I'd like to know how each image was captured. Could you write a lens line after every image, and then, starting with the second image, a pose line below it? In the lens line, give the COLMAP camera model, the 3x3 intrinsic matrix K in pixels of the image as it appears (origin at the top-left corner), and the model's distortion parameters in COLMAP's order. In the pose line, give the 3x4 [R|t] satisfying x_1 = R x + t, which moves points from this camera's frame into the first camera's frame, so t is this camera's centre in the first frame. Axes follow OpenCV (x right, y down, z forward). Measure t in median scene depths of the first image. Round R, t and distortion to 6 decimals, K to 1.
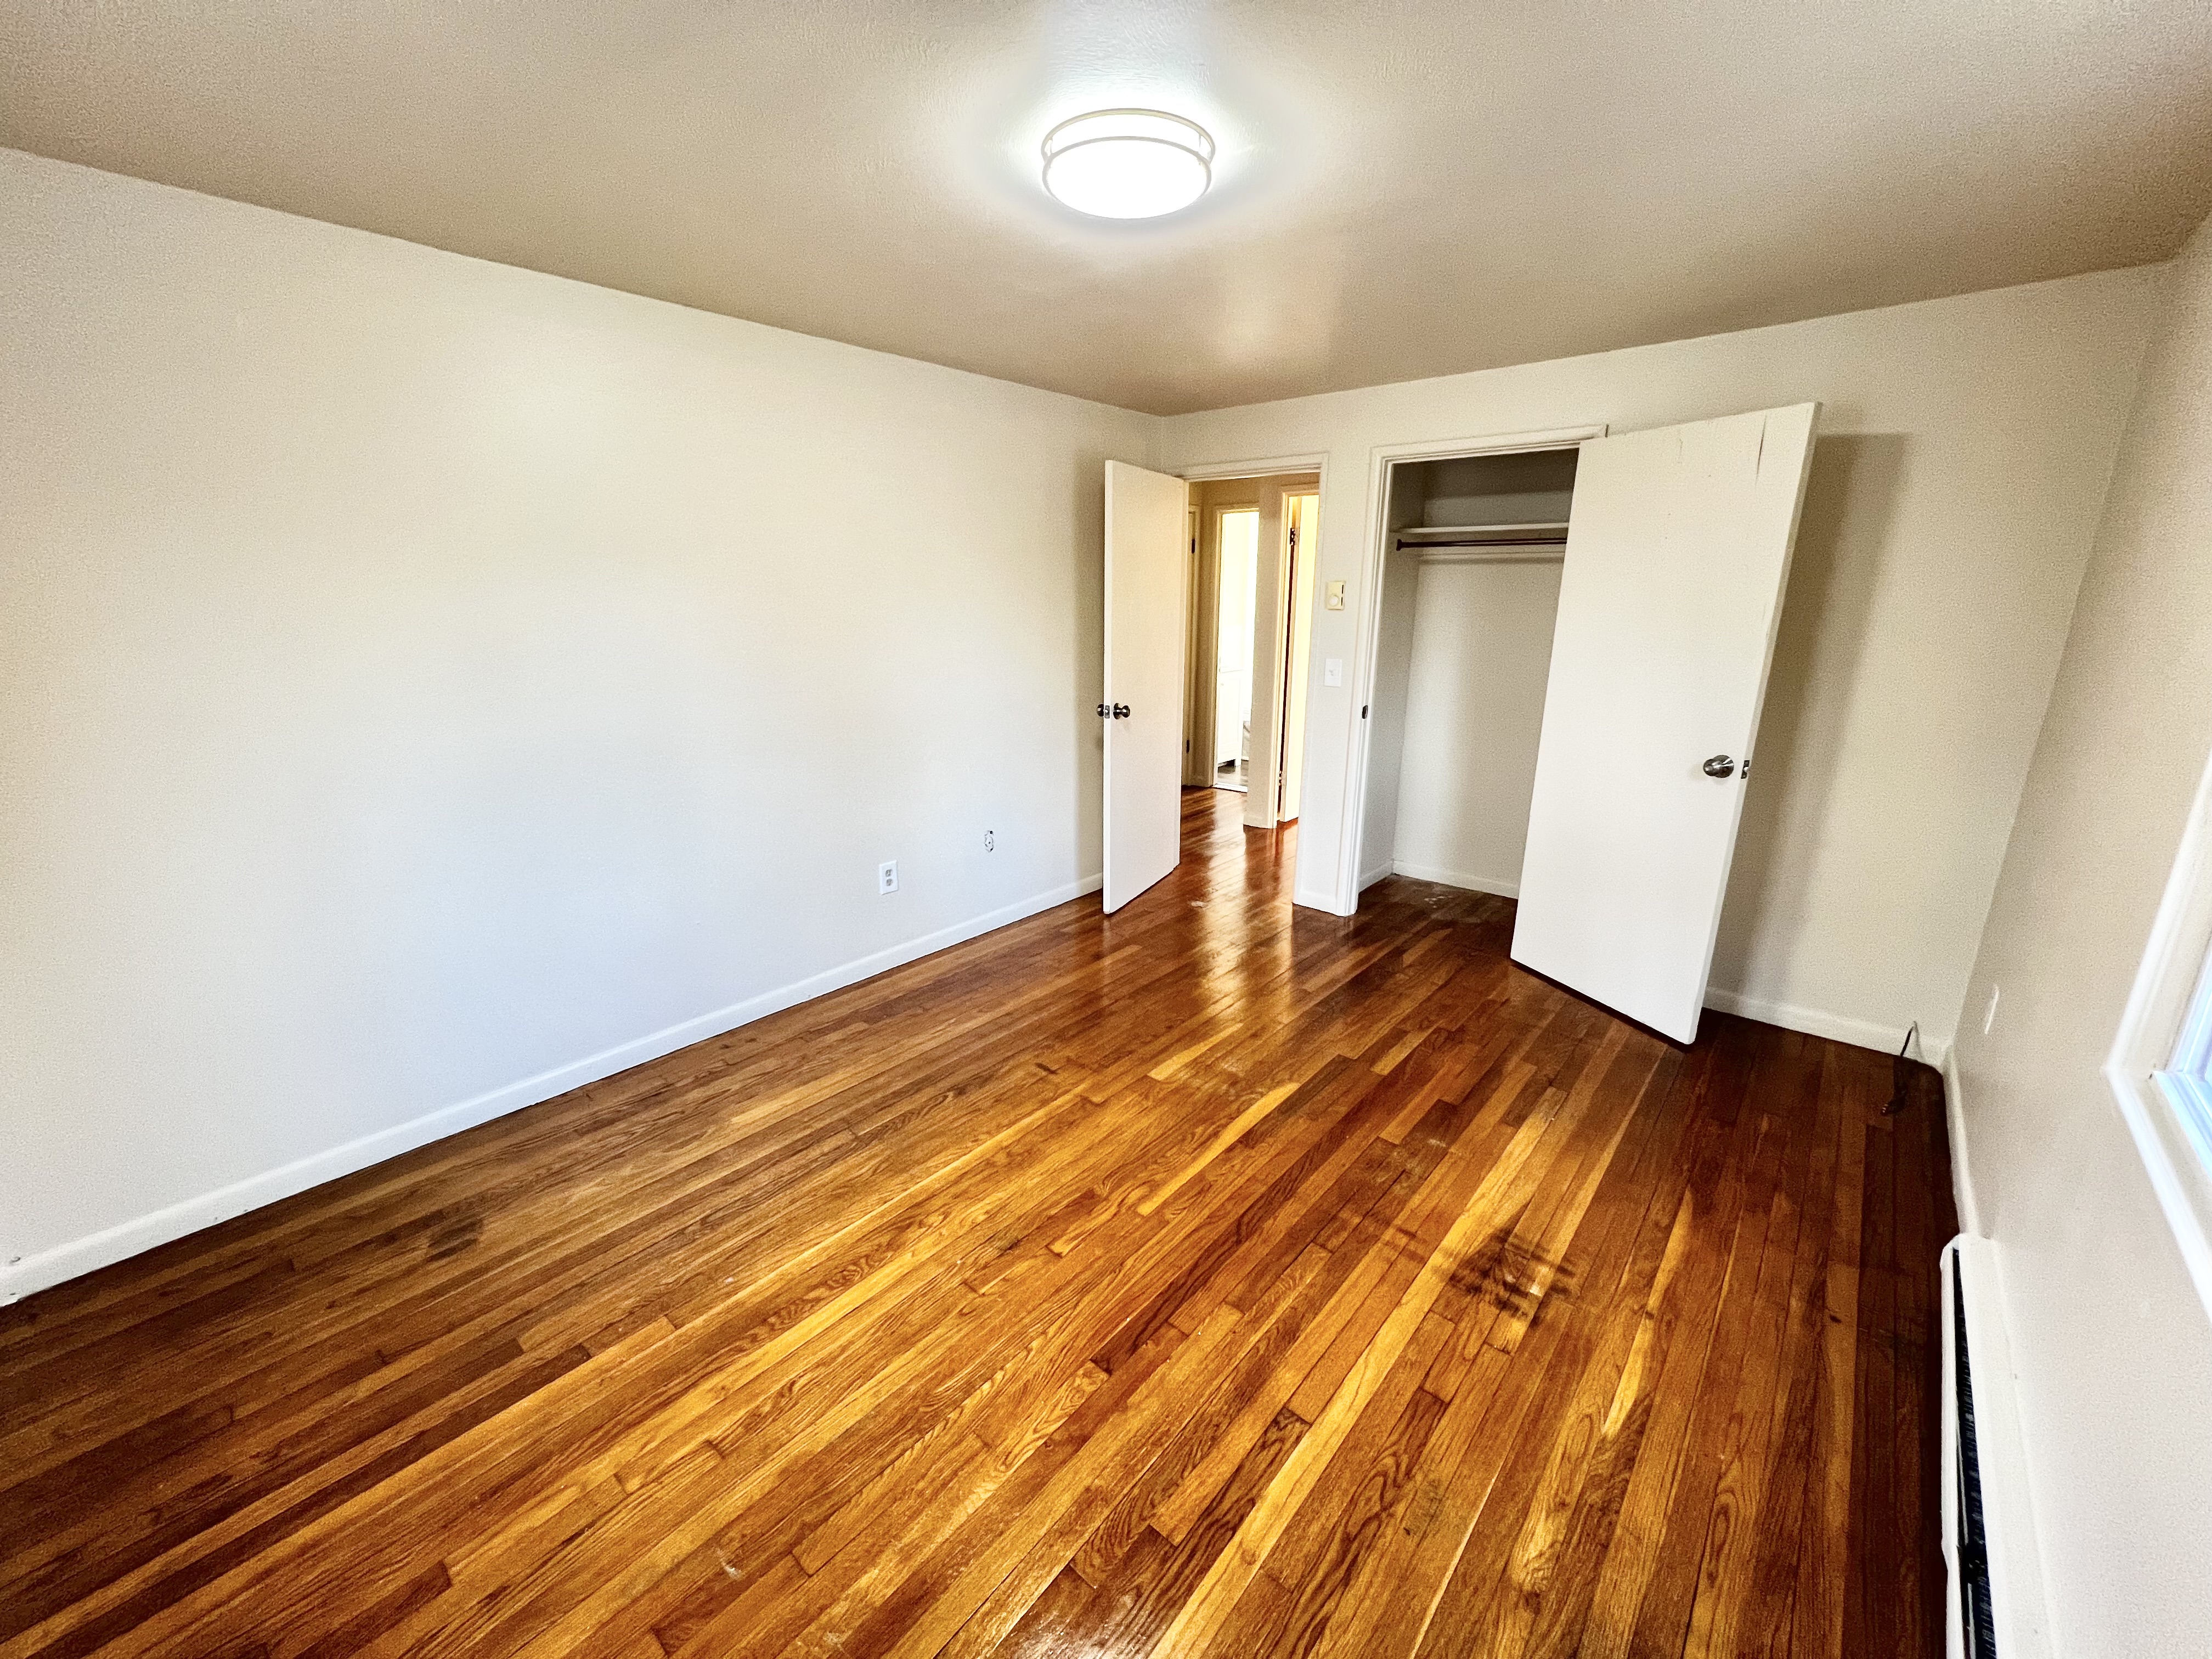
lens RADIAL K [[880.6, 0, 1102.9], [0, 880.6, 827.9], [0, 0, 1]] dist [-0.001995, 0.000349]
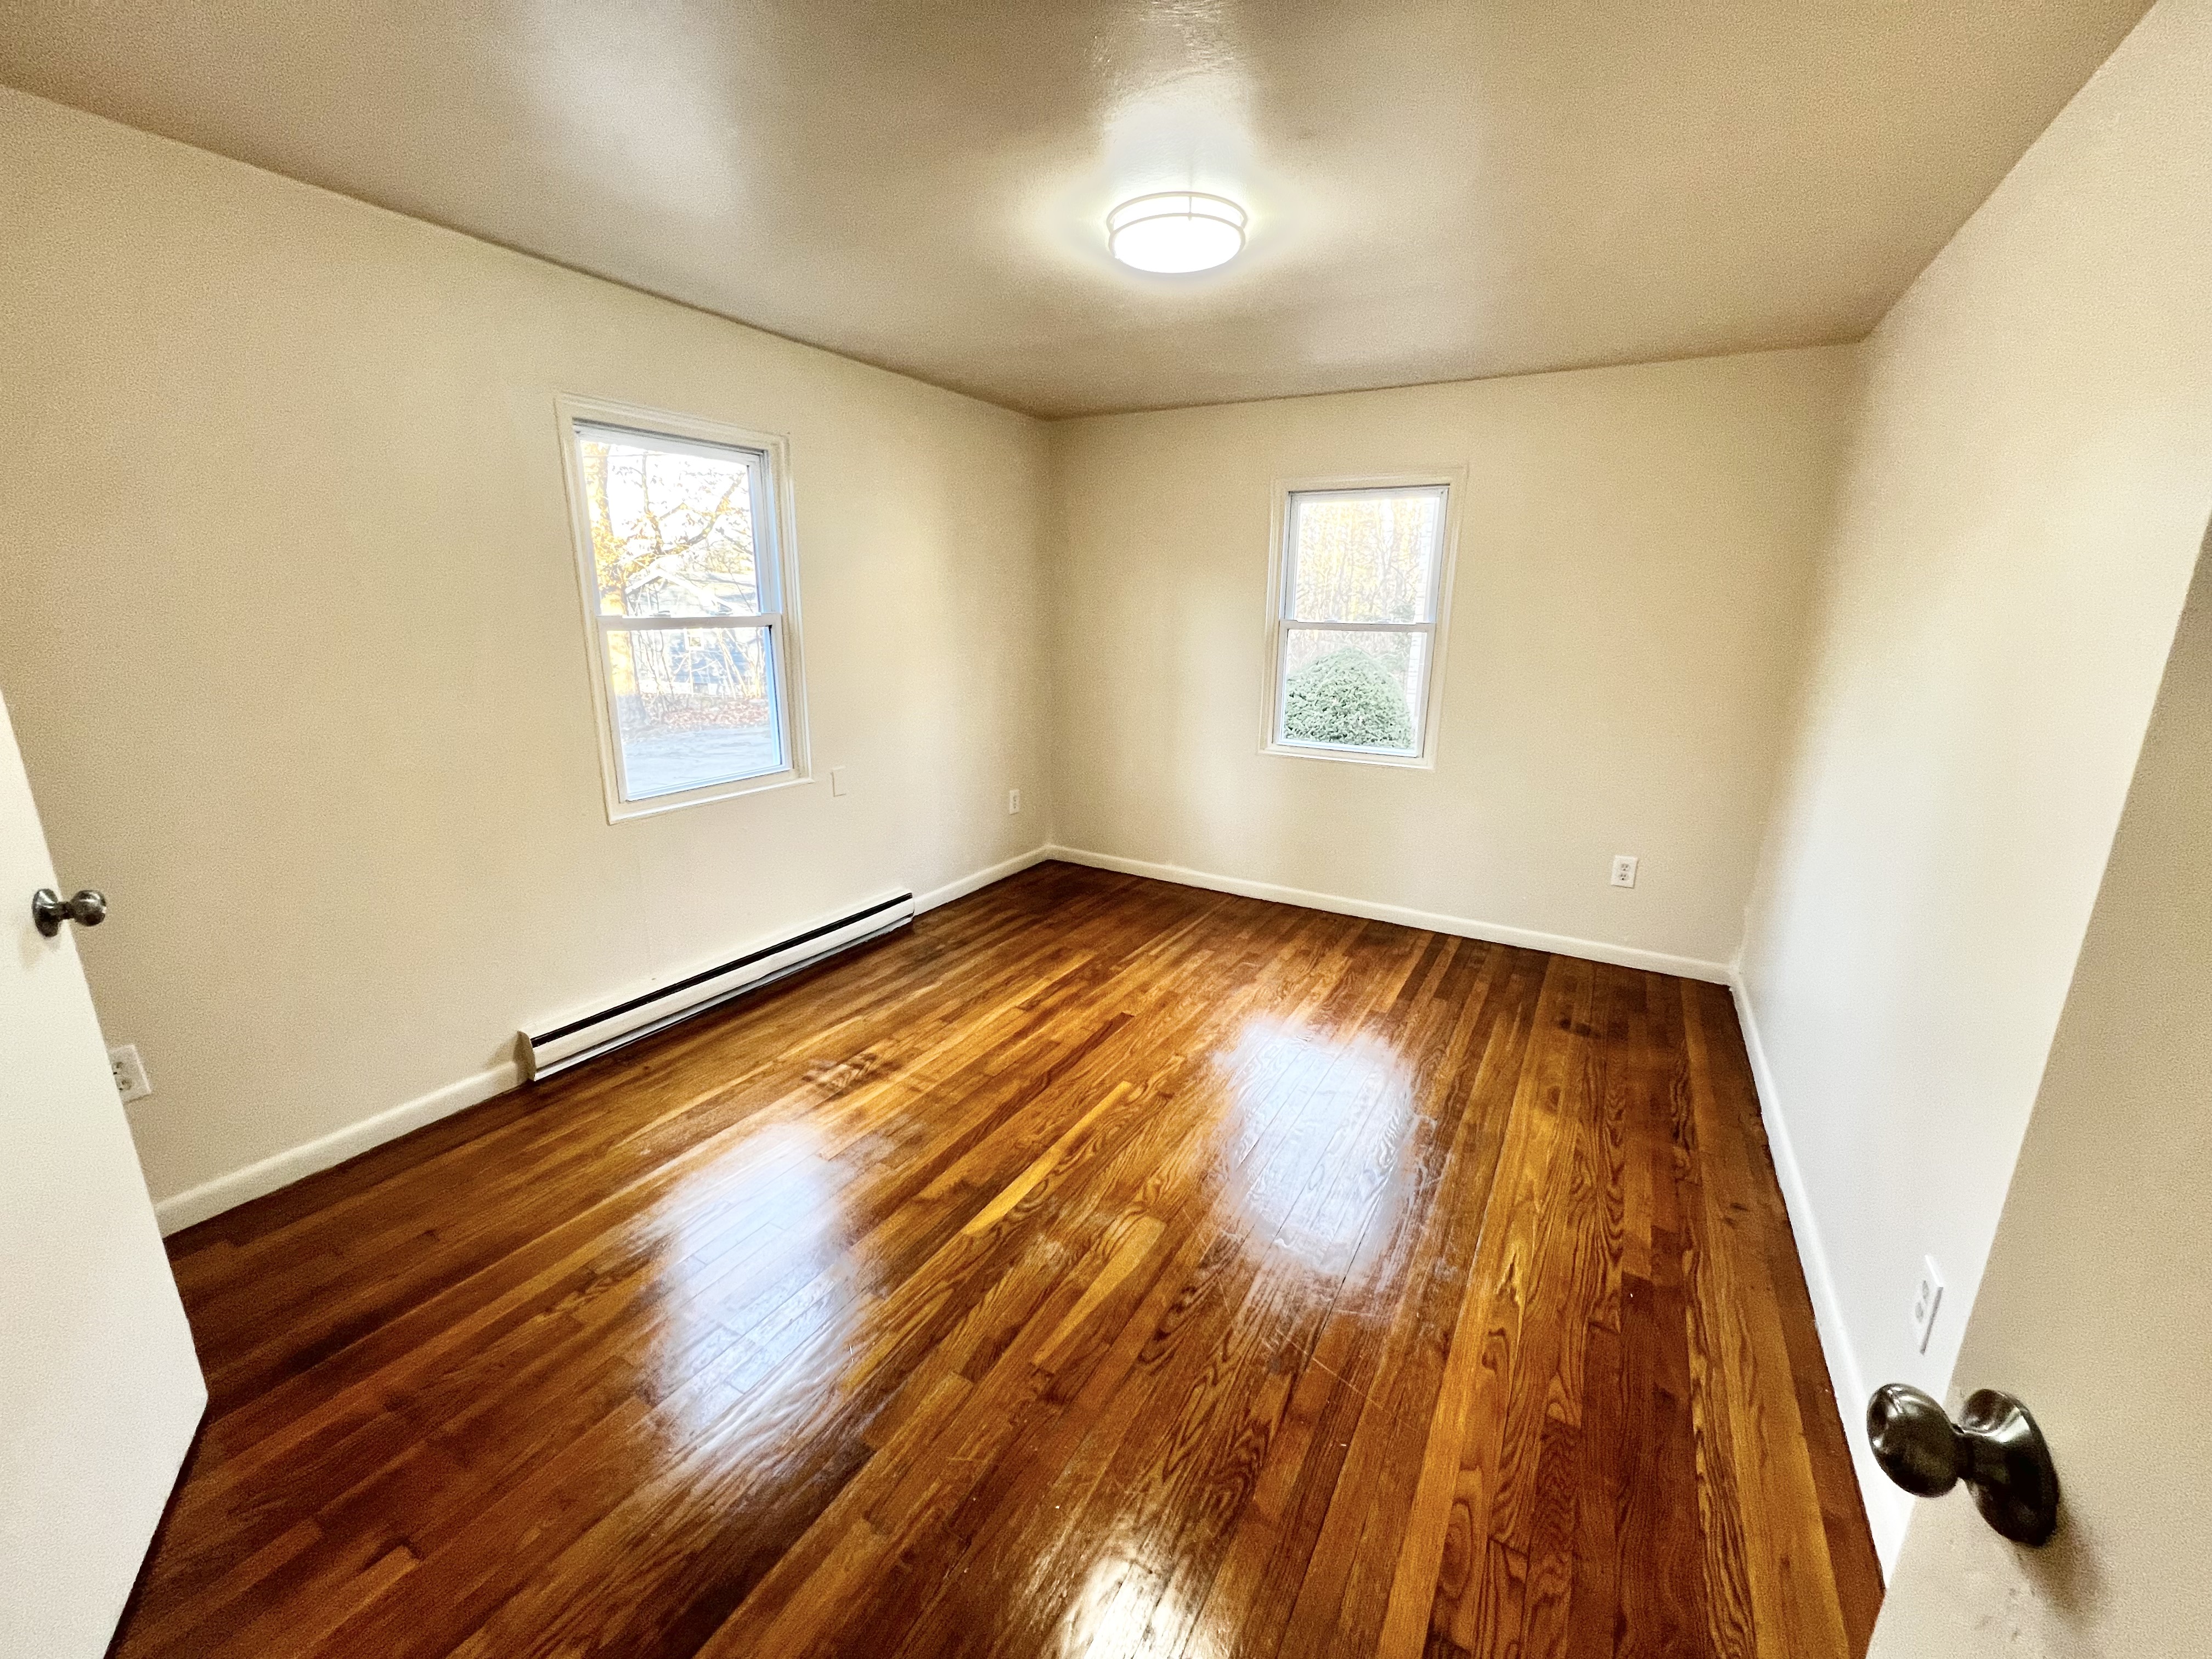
lens RADIAL K [[891.3, 0, 1106.0], [0, 891.3, 828.6], [0, 0, 1]] dist [0.001797, 0.000072]
pose [[-0.981554, 0.032027, -0.188485, 0.305034], [-0.065678, 0.869384, 0.489754, -0.495739], [0.179551, 0.493099, -0.851243, 1.931452]]
